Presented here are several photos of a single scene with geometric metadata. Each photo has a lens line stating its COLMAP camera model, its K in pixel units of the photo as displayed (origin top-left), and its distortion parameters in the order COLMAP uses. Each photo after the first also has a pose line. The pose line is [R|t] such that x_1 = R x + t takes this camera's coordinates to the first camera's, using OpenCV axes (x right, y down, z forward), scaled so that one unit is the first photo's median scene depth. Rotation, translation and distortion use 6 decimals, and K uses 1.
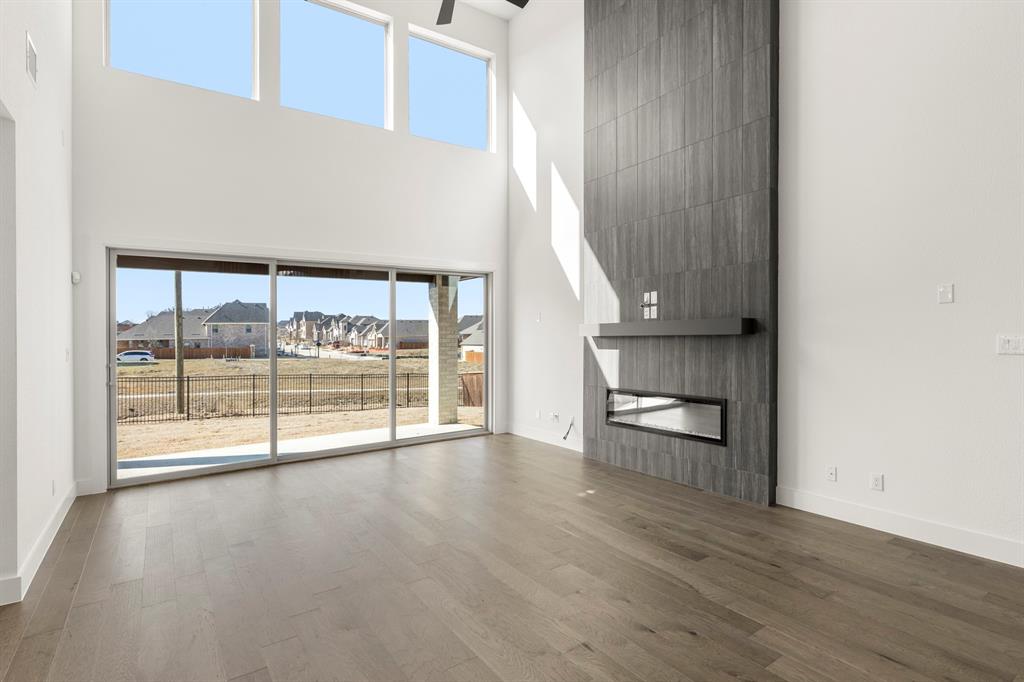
lens RADIAL K [[515.7, 0, 542.2], [0, 515.7, 338.3], [0, 0, 1]] dist [0.000485, -0.000337]
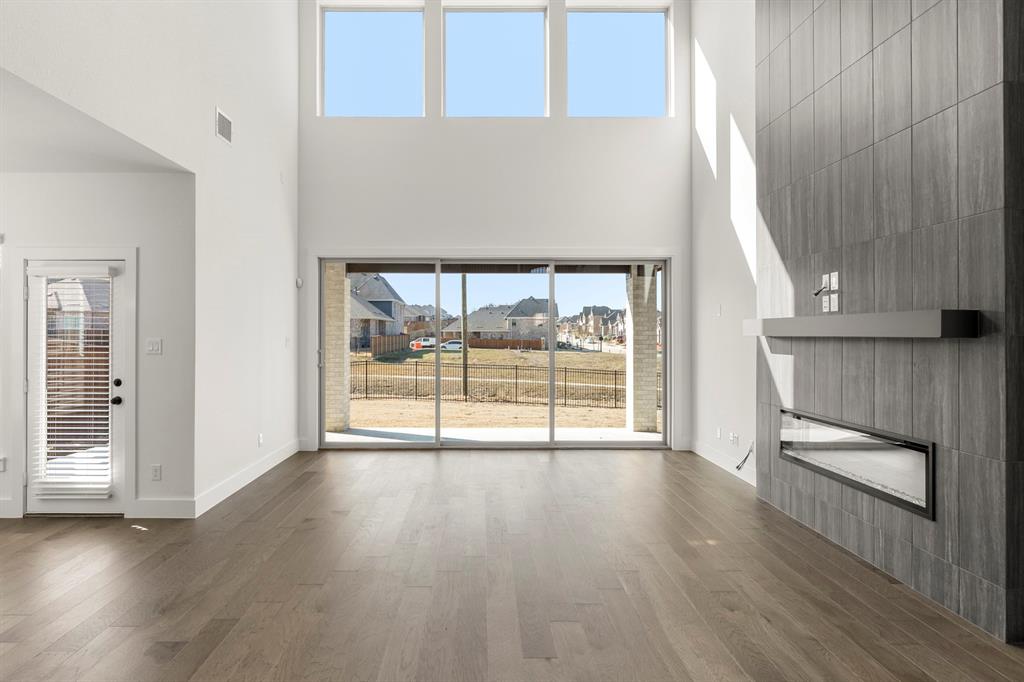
lens RADIAL K [[547.0, 0, 488.7], [0, 547.0, 326.0], [0, 0, 1]] dist [-0.000524, -0.000114]
pose [[0.811078, 0.010354, -0.584847, 0.254890], [-0.018628, 0.999793, -0.008135, -0.004507], [0.584642, 0.017493, 0.811103, 0.138171]]
